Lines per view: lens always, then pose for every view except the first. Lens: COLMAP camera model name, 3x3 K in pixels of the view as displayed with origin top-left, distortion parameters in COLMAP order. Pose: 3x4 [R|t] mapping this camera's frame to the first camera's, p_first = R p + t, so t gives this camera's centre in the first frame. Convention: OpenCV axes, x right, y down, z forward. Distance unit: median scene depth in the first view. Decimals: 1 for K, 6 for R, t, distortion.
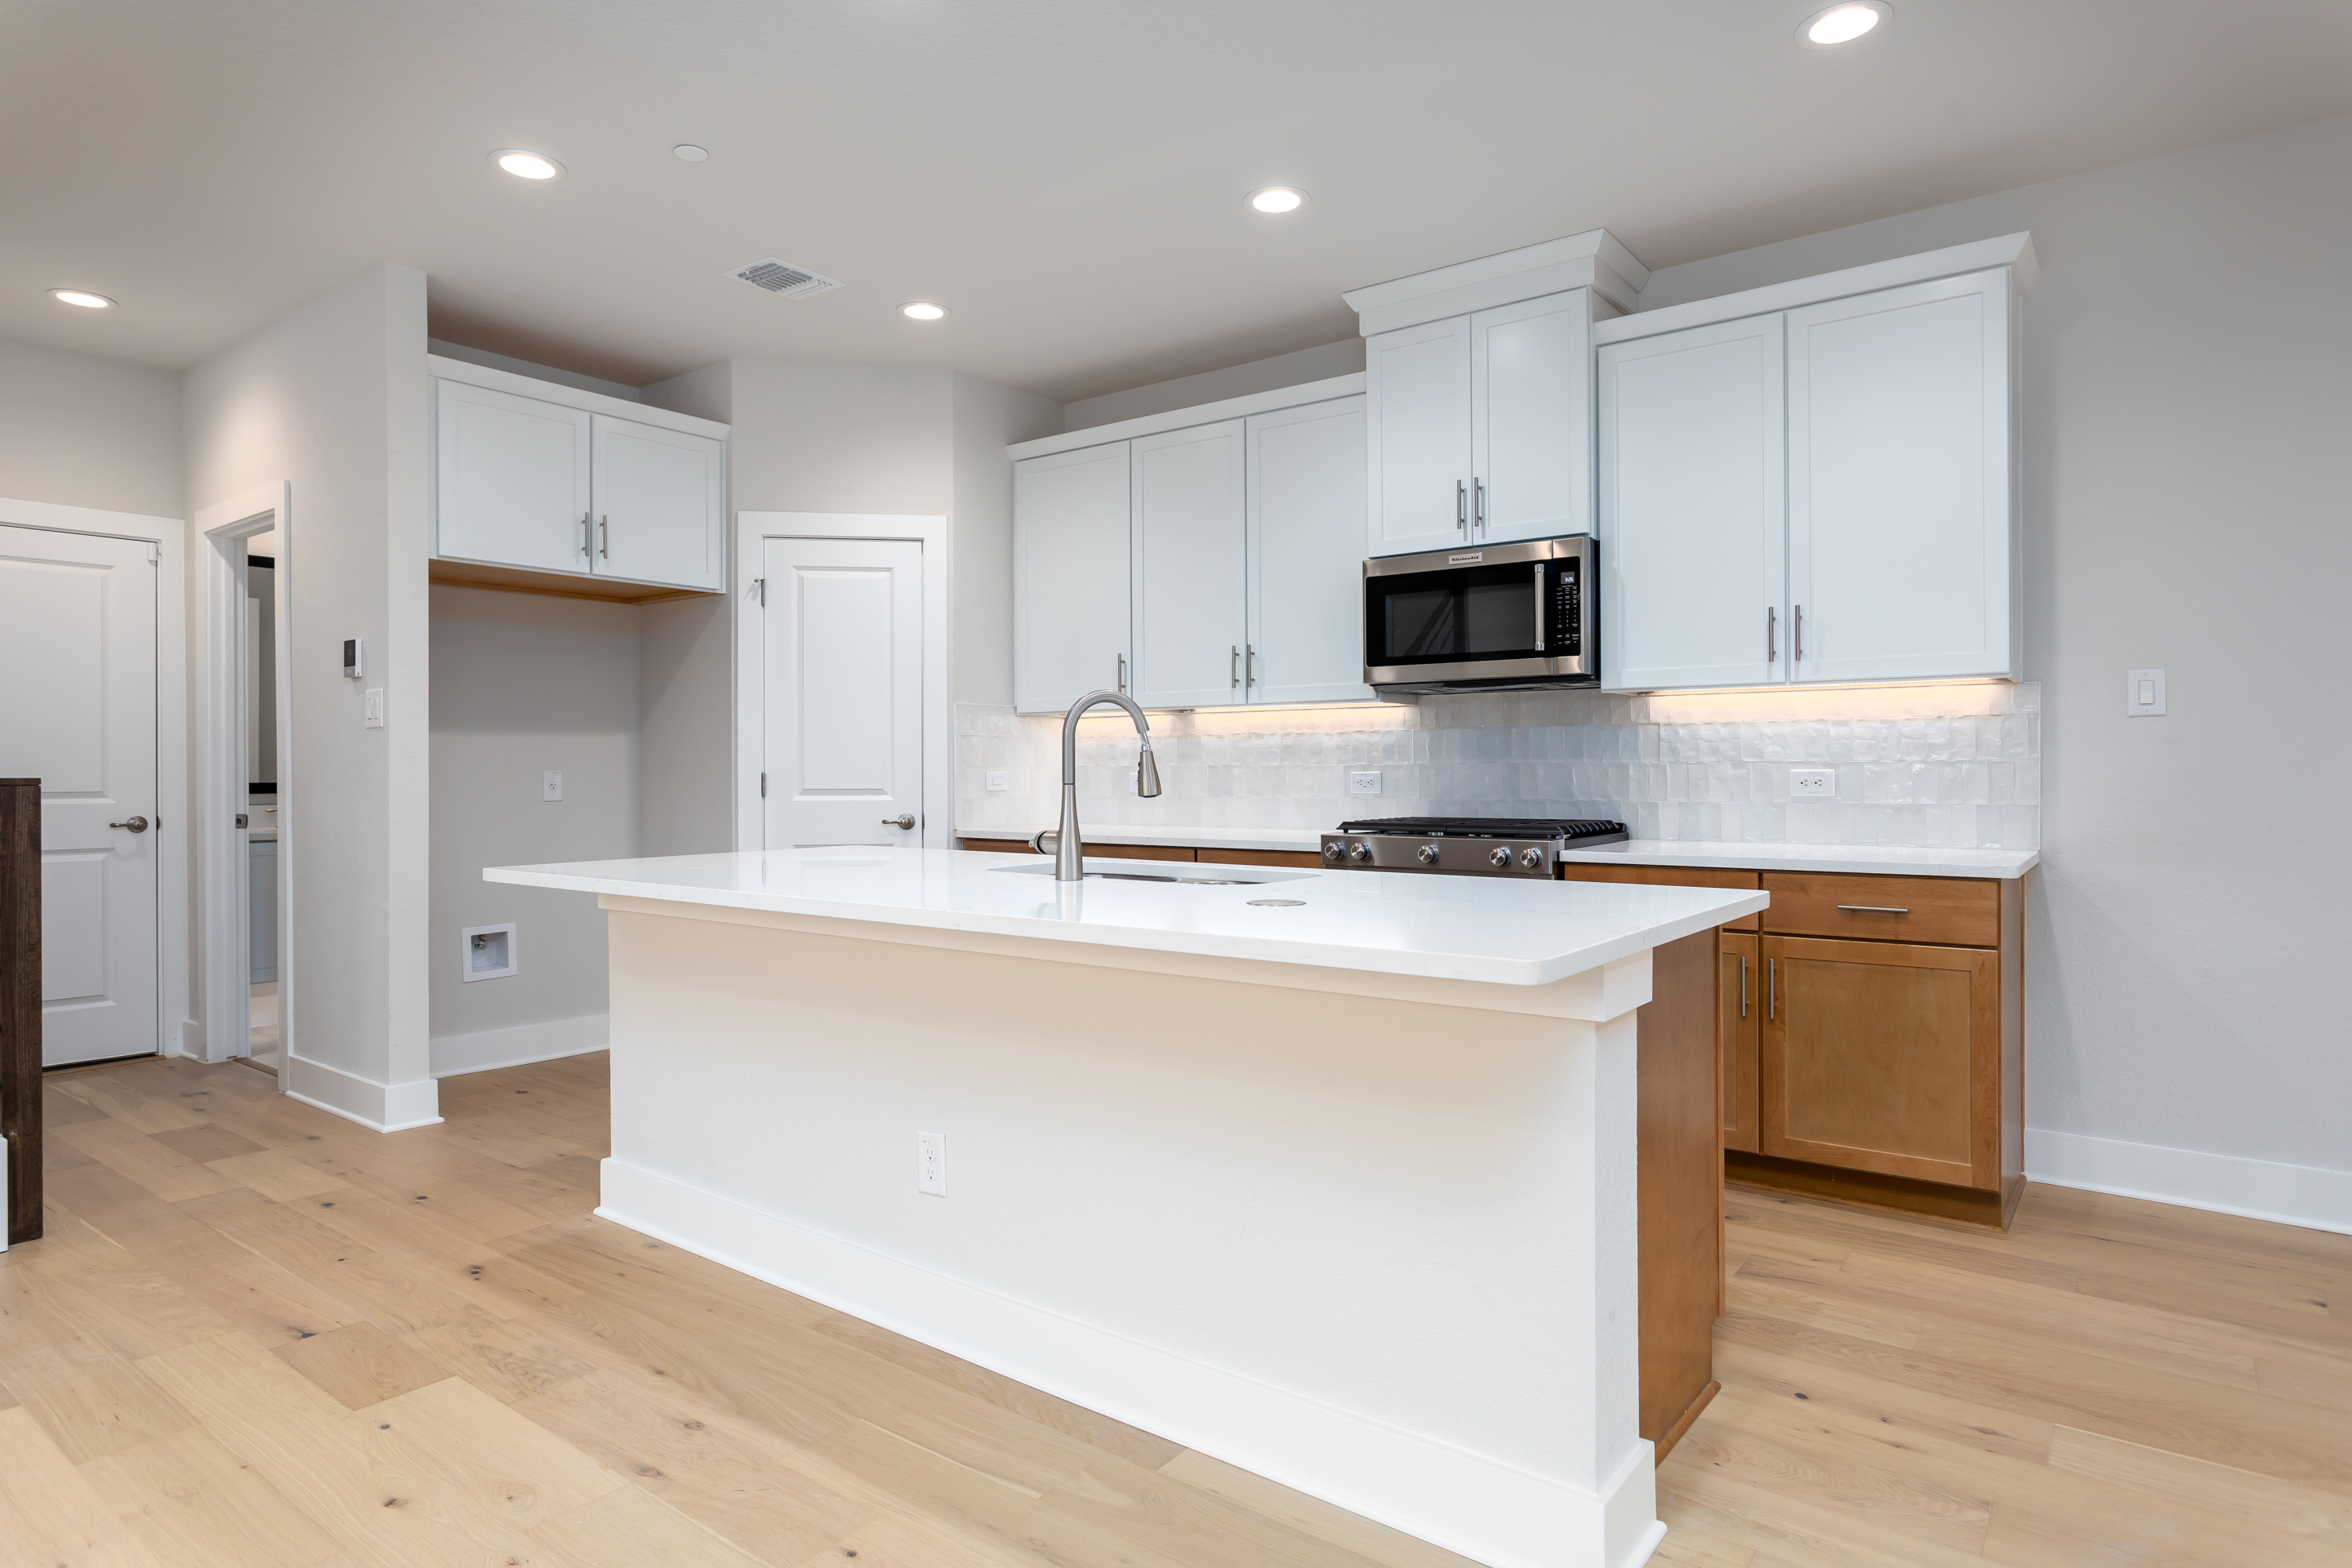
lens RADIAL K [[1328.4, 0, 1143.8], [0, 1328.4, 765.8], [0, 0, 1]] dist [0.000106, 0.001752]
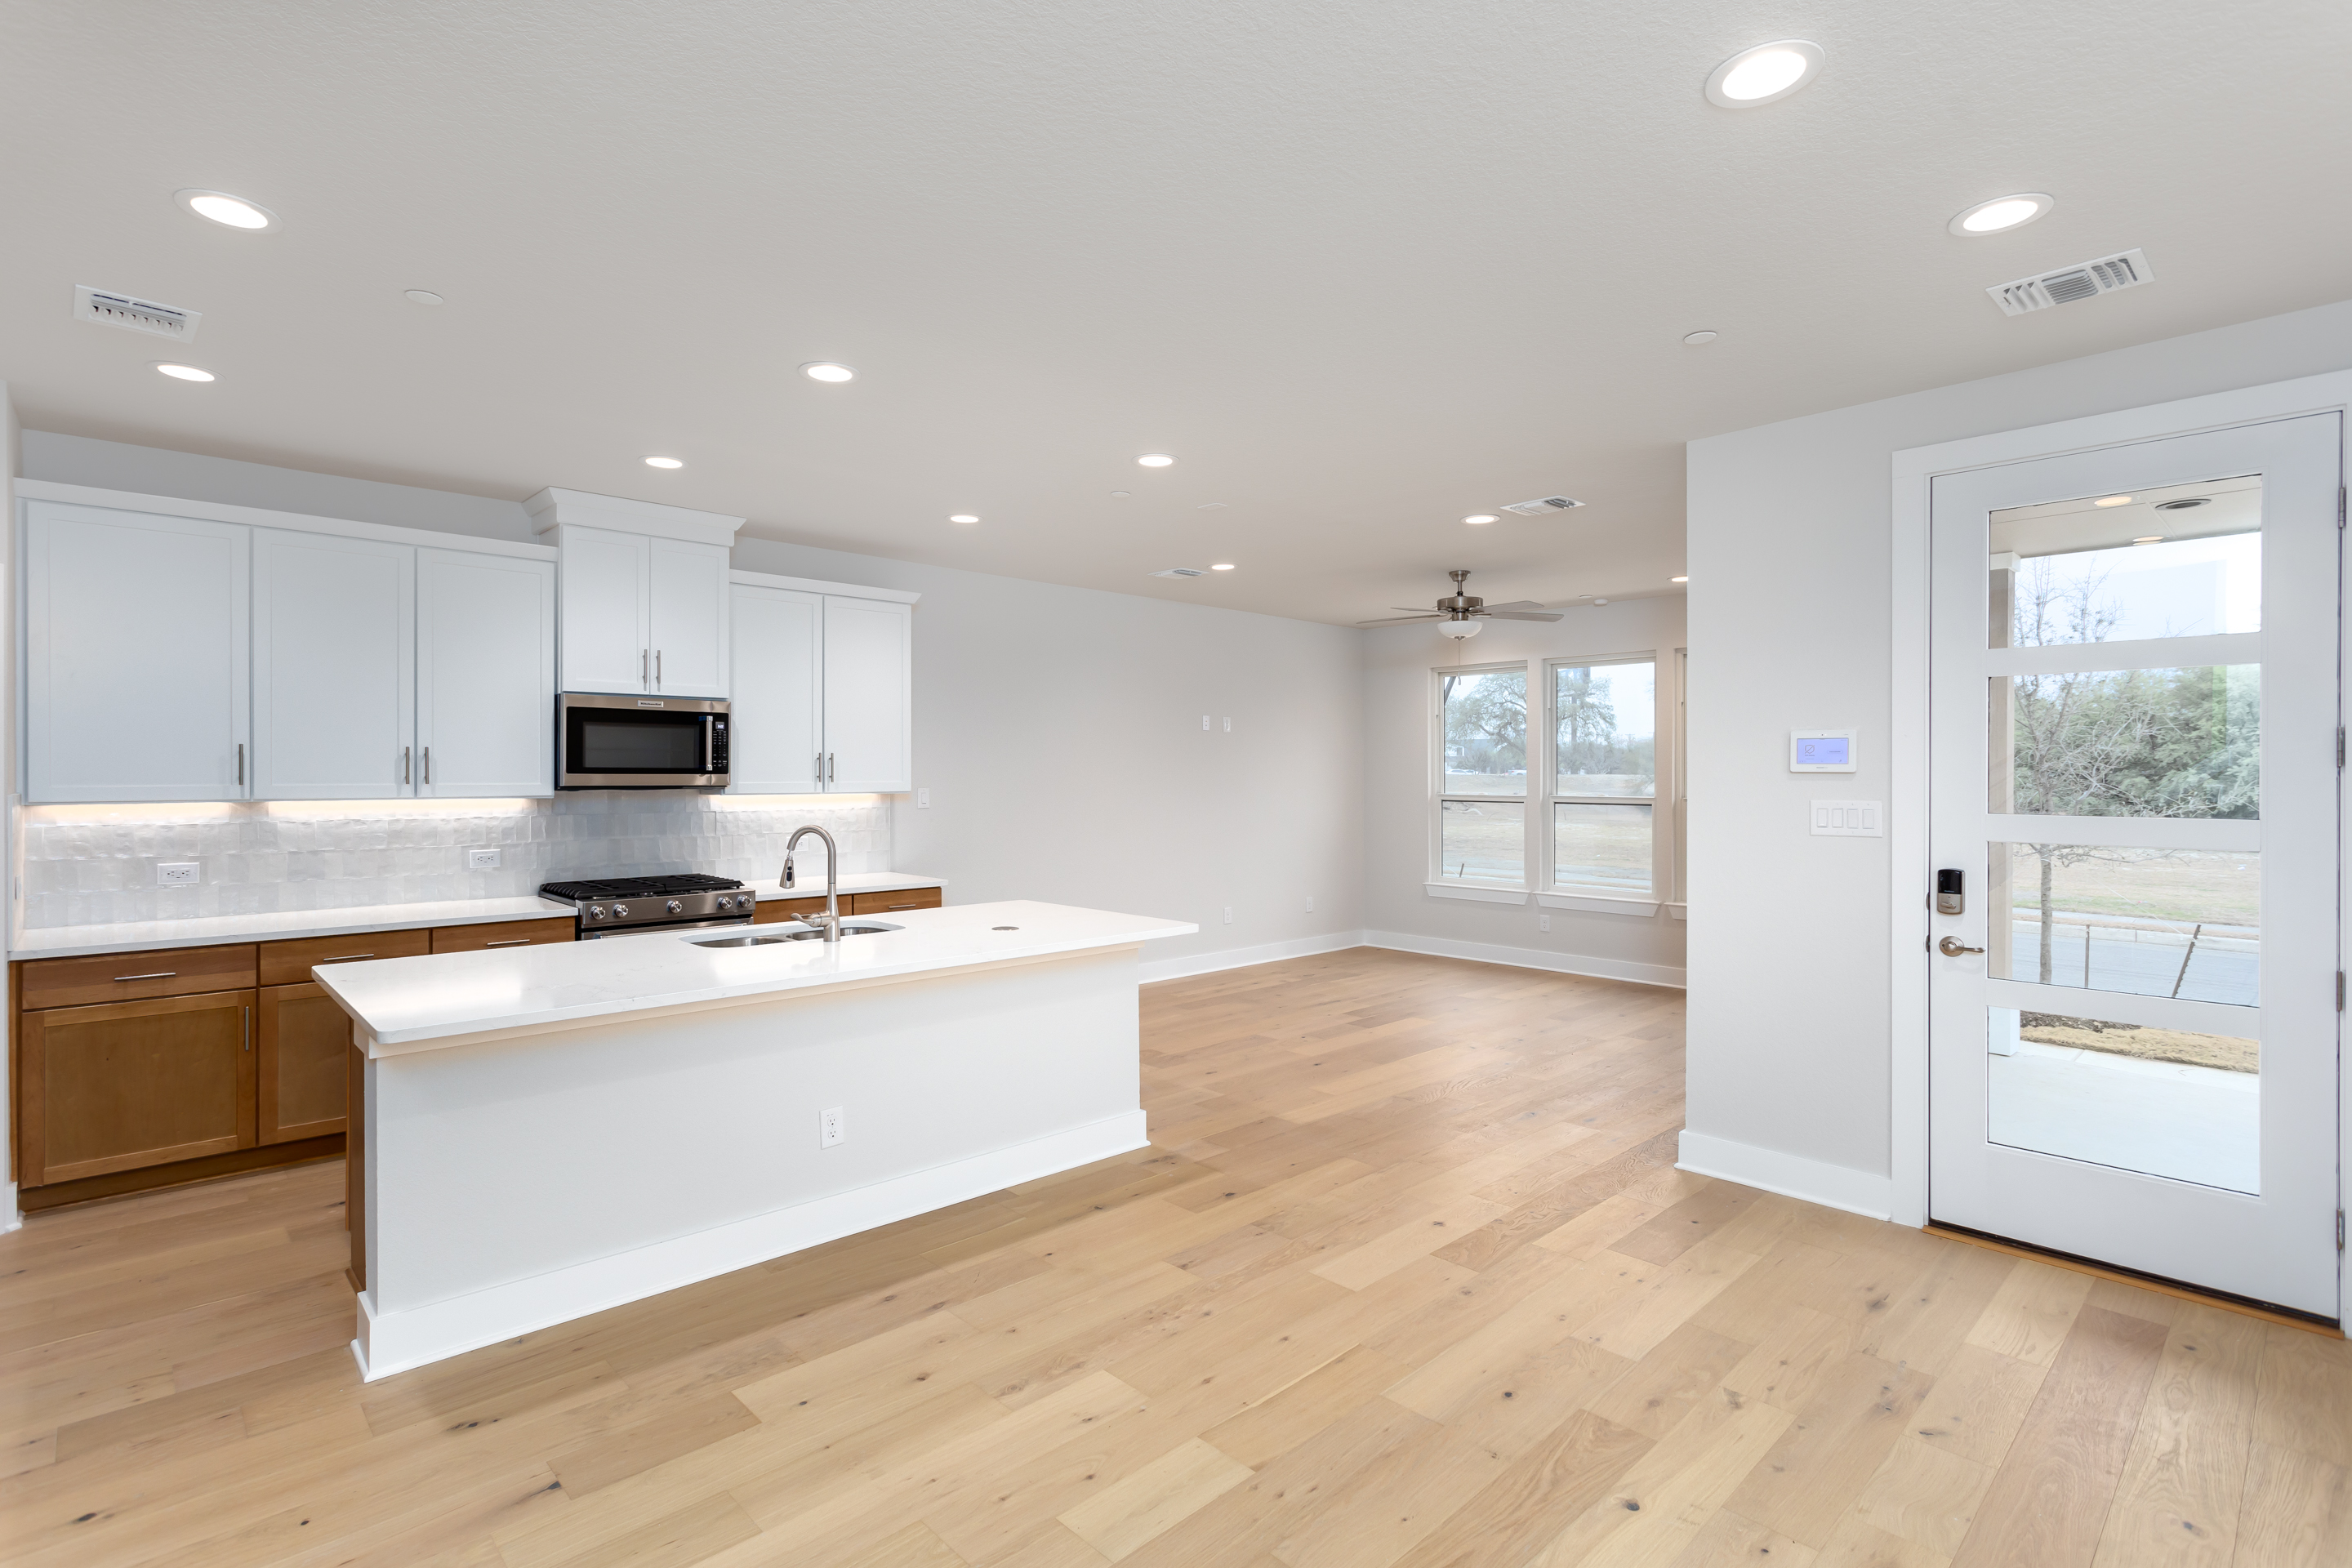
lens RADIAL K [[1141.6, 0, 1159.6], [0, 1141.6, 781.7], [0, 0, 1]] dist [0.003078, 0.001302]
pose [[0.142769, -0.005723, 0.989739, -0.924957], [-0.005629, 0.999962, 0.006594, -0.081135], [-0.989740, -0.006512, 0.142732, 0.264101]]
